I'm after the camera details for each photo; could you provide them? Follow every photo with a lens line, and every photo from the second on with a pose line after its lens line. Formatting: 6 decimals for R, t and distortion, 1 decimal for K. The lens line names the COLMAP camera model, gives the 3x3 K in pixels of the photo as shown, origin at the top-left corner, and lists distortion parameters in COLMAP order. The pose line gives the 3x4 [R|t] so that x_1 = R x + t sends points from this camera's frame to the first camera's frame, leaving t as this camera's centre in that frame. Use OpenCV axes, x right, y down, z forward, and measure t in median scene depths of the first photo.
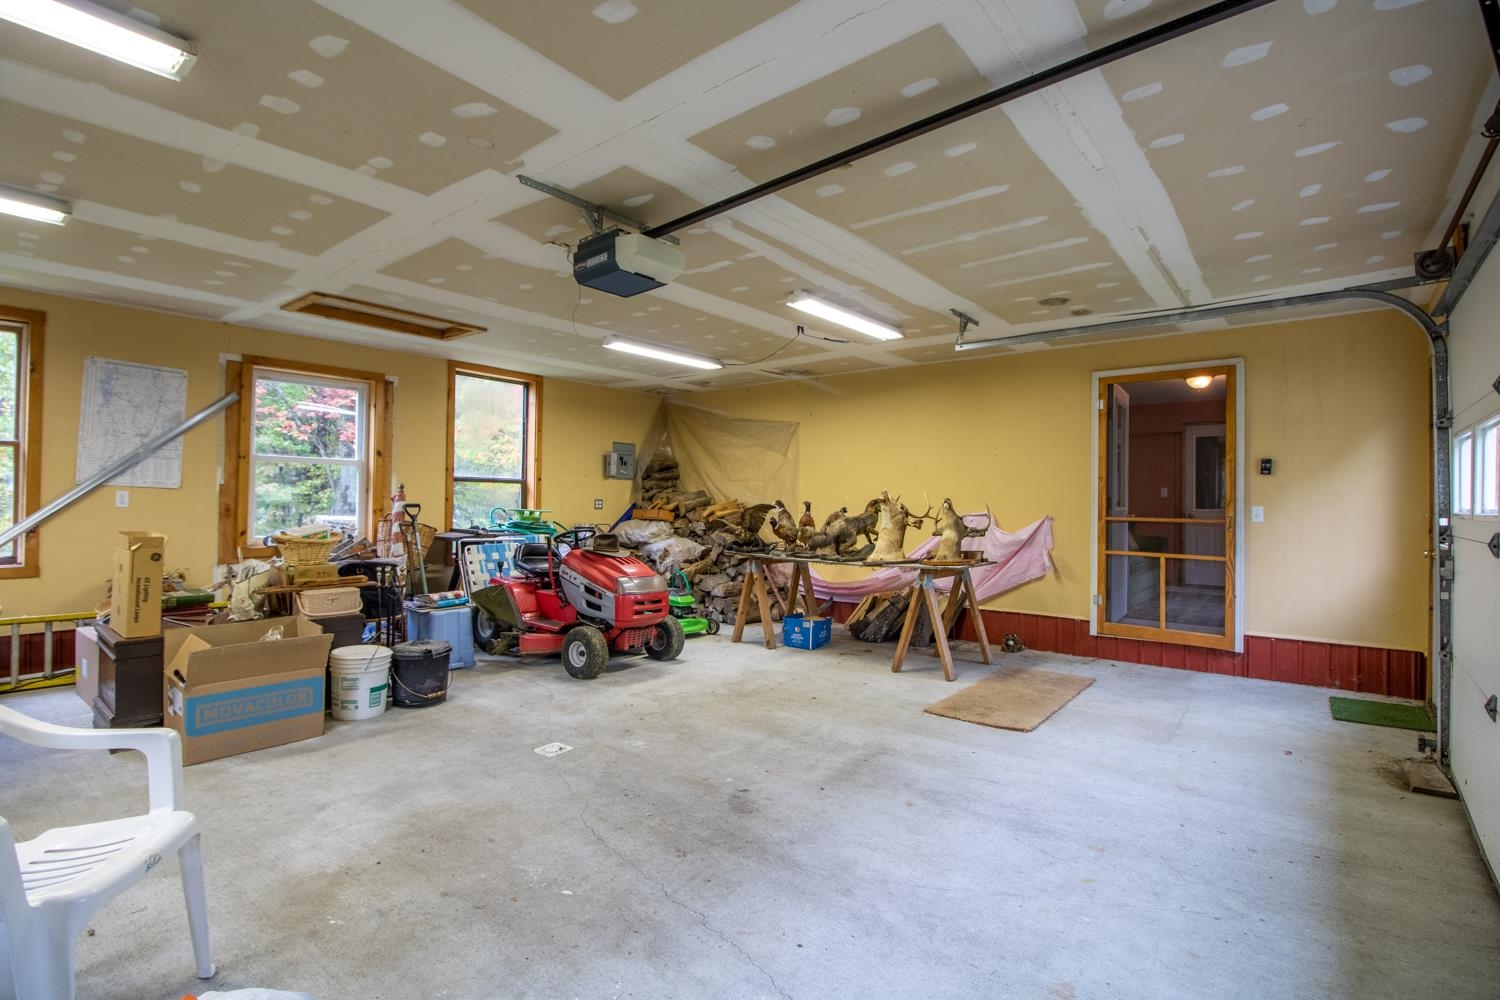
lens RADIAL K [[706.6, 0, 755.9], [0, 706.6, 499.3], [0, 0, 1]] dist [0.000625, -0.011224]
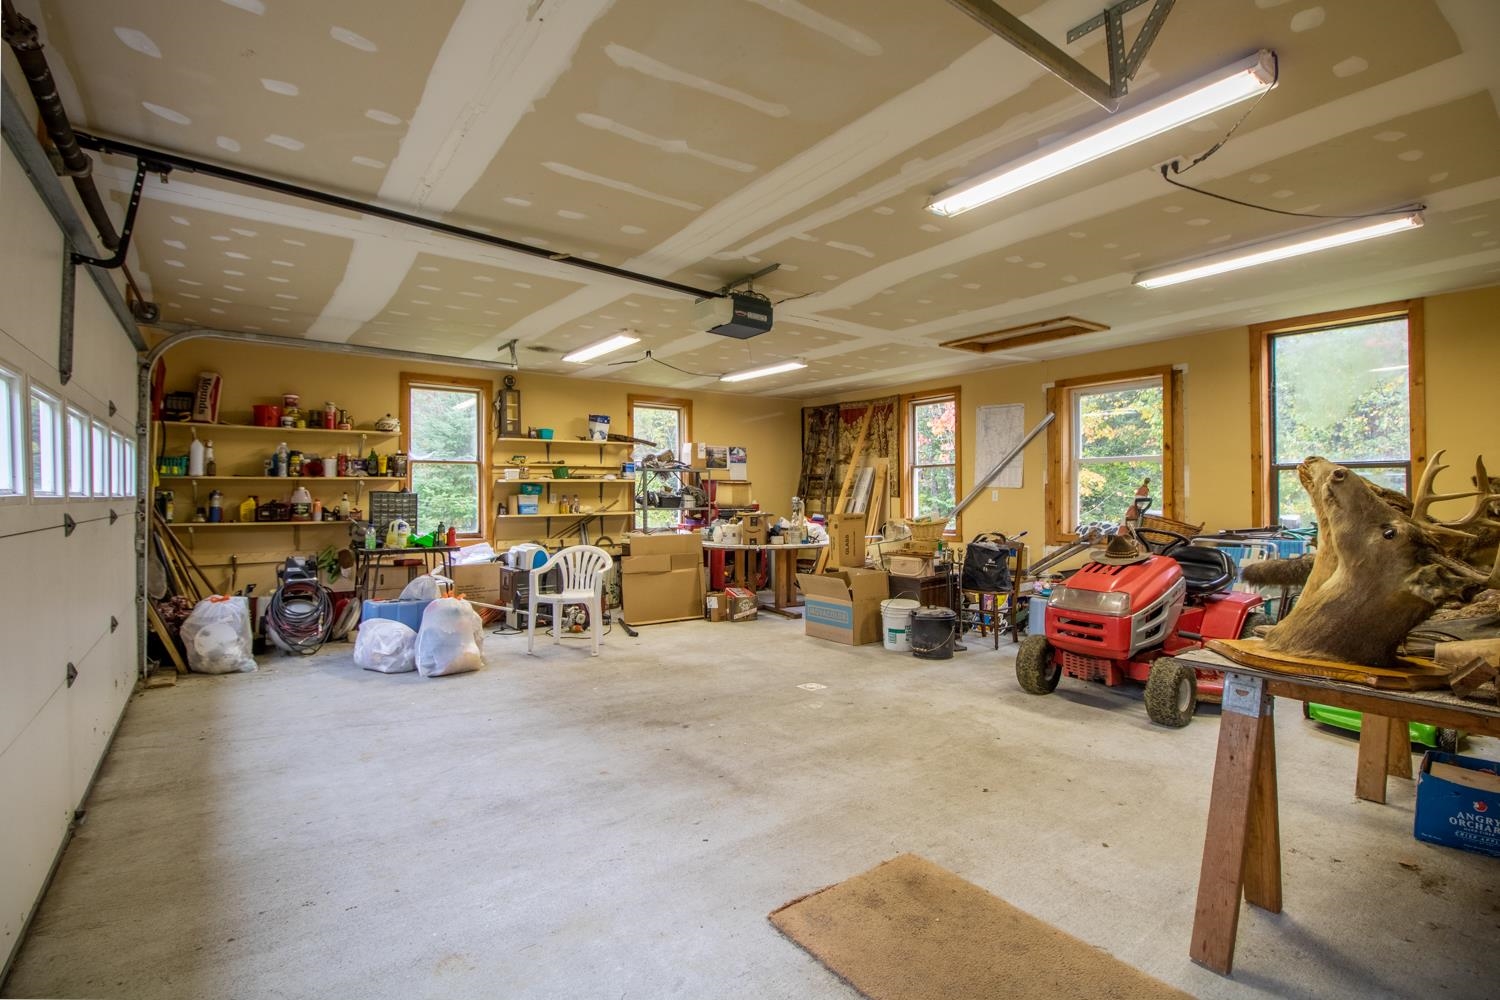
lens RADIAL K [[706.6, 0, 757.5], [0, 706.6, 497.4], [0, 0, 1]] dist [0.000625, -0.011224]
pose [[-0.254476, -0.007873, -0.967047, 0.984190], [0.004362, 0.999947, -0.009288, 0.020978], [0.967069, -0.006582, -0.254428, 1.234358]]
